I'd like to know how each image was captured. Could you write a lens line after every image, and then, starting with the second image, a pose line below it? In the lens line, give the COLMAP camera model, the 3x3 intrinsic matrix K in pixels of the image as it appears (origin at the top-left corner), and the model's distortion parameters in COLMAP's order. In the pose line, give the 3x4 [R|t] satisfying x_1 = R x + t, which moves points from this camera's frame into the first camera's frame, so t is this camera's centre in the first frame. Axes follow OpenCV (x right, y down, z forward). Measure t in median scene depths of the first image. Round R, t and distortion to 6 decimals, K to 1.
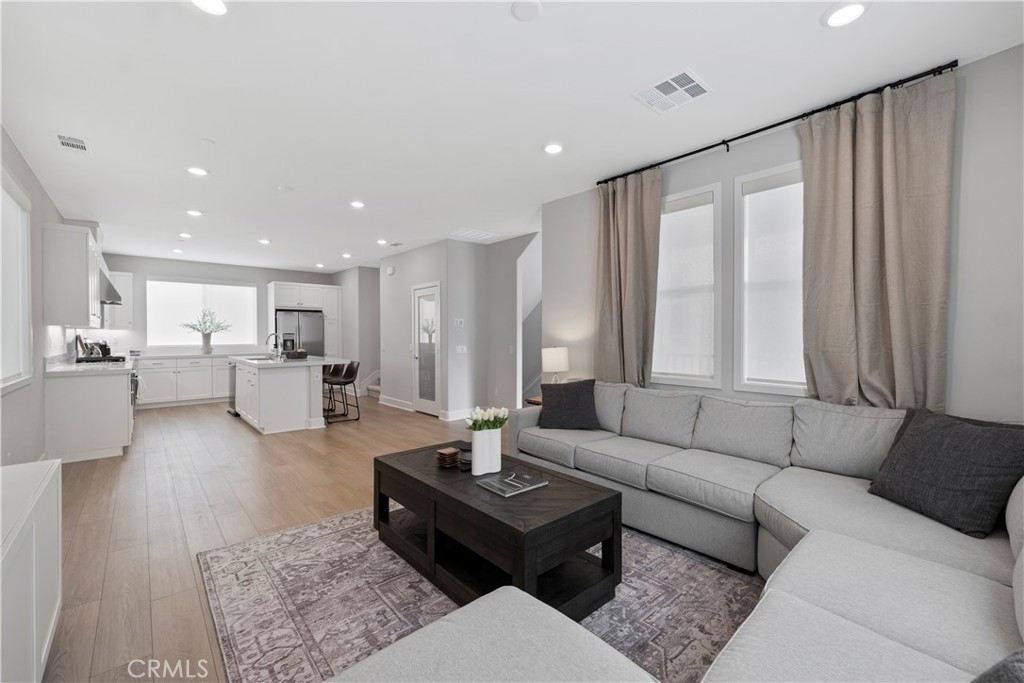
lens RADIAL K [[421.2, 0, 509.1], [0, 421.2, 337.6], [0, 0, 1]] dist [0.003075, -0.000020]
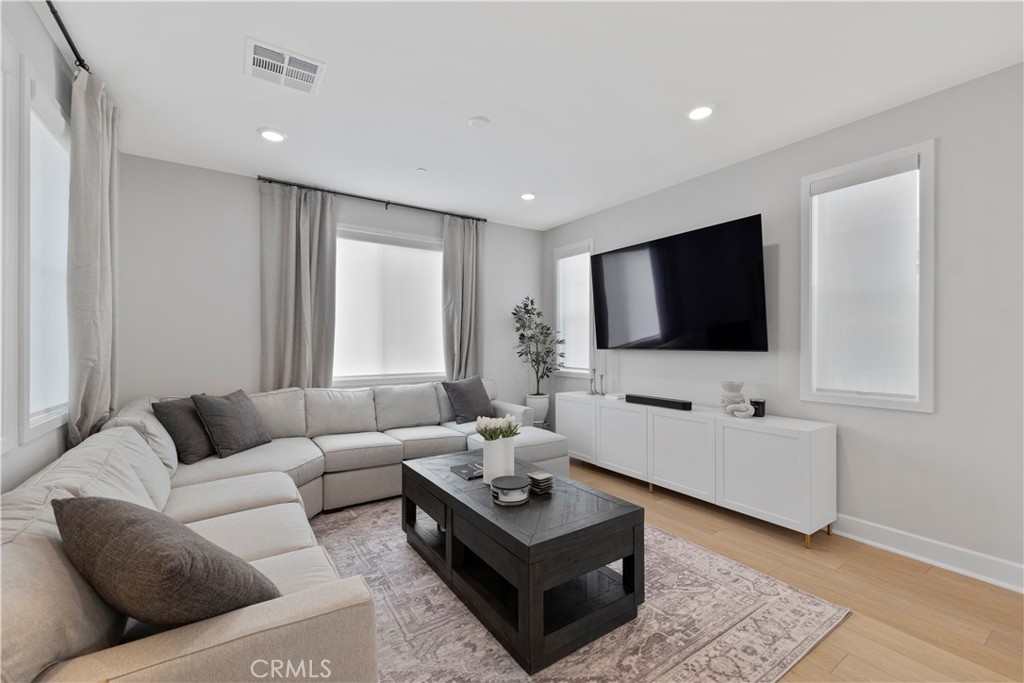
lens RADIAL K [[421.2, 0, 510.5], [0, 421.2, 345.4], [0, 0, 1]] dist [0.003075, -0.000020]
pose [[-0.991987, -0.002617, 0.126312, -0.058882], [-0.001203, 0.999936, 0.011270, -0.001769], [-0.126334, 0.011027, -0.991927, 0.571690]]
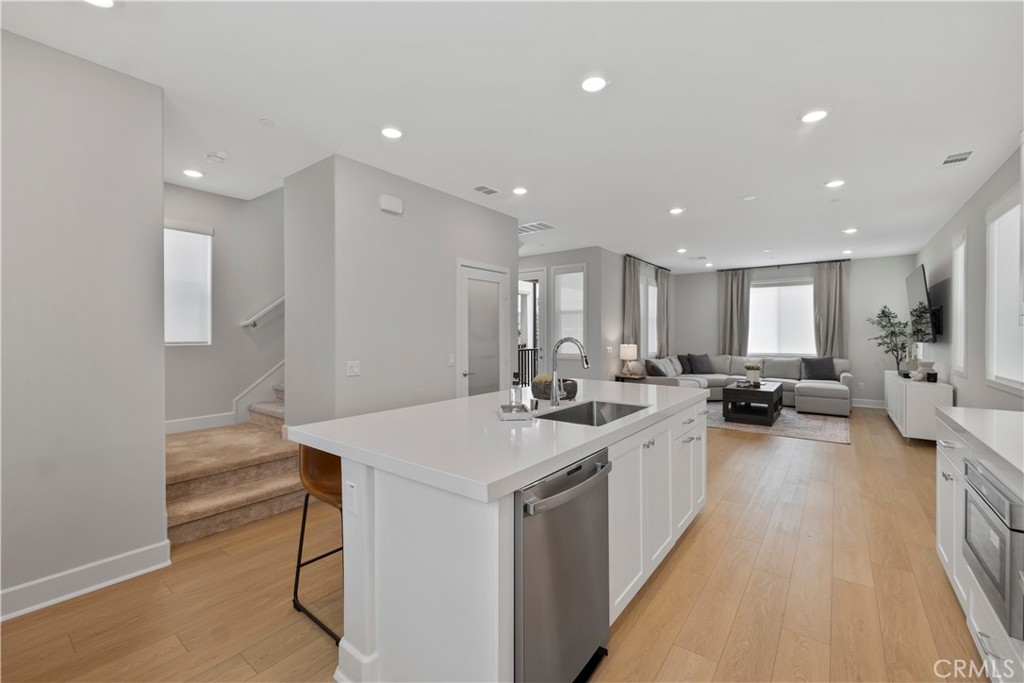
lens RADIAL K [[421.2, 0, 511.8], [0, 421.2, 338.6], [0, 0, 1]] dist [0.003075, -0.000020]
pose [[-0.196028, -0.011236, 0.980534, -0.756583], [0.004898, 0.999911, 0.012437, -0.010024], [-0.980586, 0.007241, -0.195955, 0.928978]]
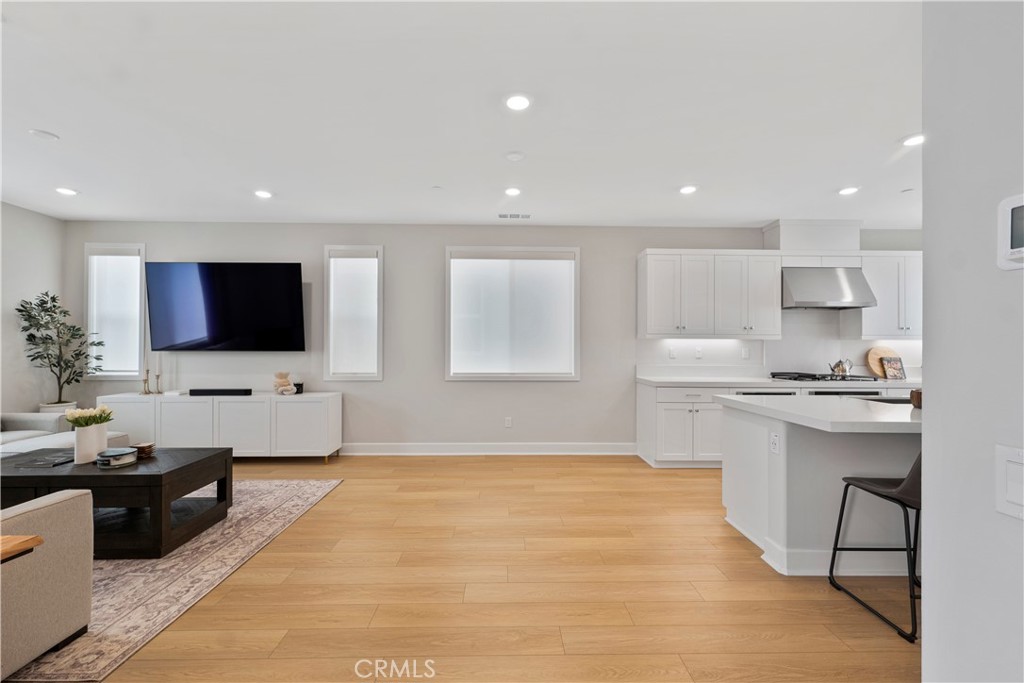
lens RADIAL K [[421.2, 0, 509.0], [0, 421.2, 342.8], [0, 0, 1]] dist [0.003075, -0.000020]
pose [[-0.641598, -0.009712, -0.766979, 0.031336], [-0.009004, 0.999946, -0.005130, -0.003565], [0.766988, 0.003614, -0.641651, 0.769881]]
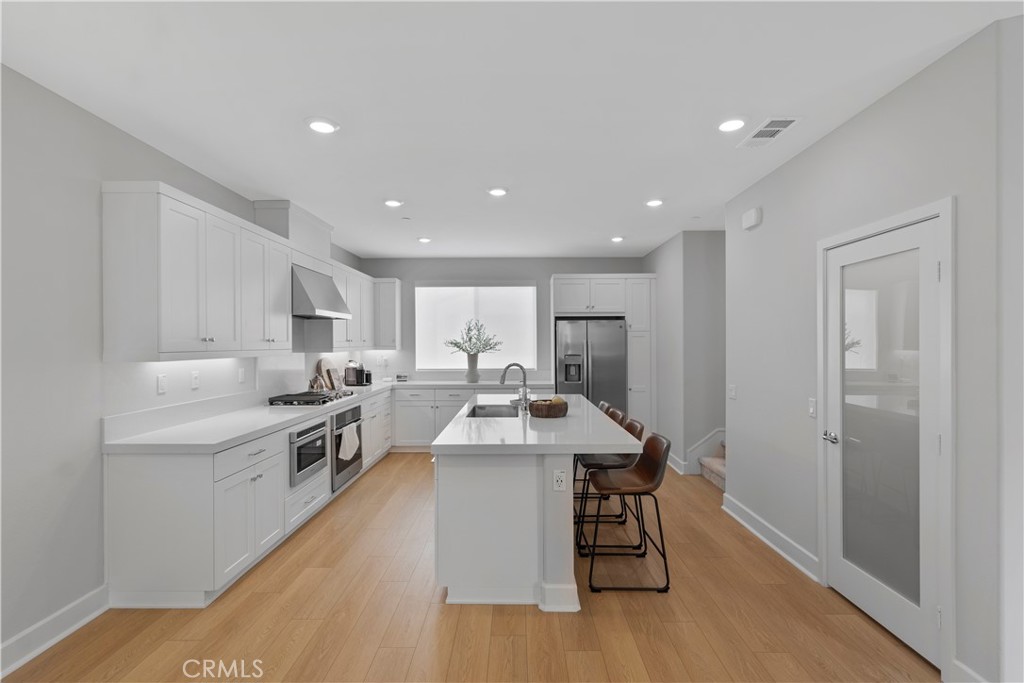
lens RADIAL K [[465.8, 0, 515.9], [0, 465.8, 344.7], [0, 0, 1]] dist [0.004735, -0.000225]
pose [[0.753352, 0.003386, -0.657608, -0.141551], [-0.003415, 0.999993, 0.001237, -0.027590], [0.657608, 0.001314, 0.753359, 0.458901]]
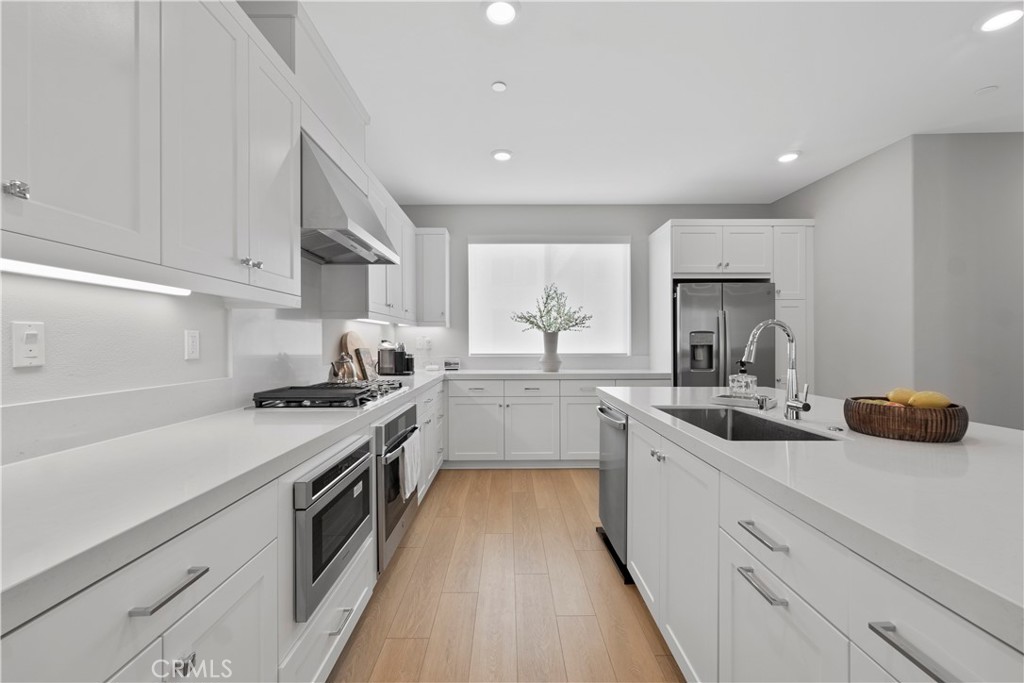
lens RADIAL K [[421.2, 0, 514.5], [0, 421.2, 343.1], [0, 0, 1]] dist [0.003075, -0.000020]
pose [[0.765595, 0.002833, -0.643317, -0.423165], [-0.004763, 0.999988, -0.001264, 0.004389], [0.643306, 0.004032, 0.765599, 0.580780]]
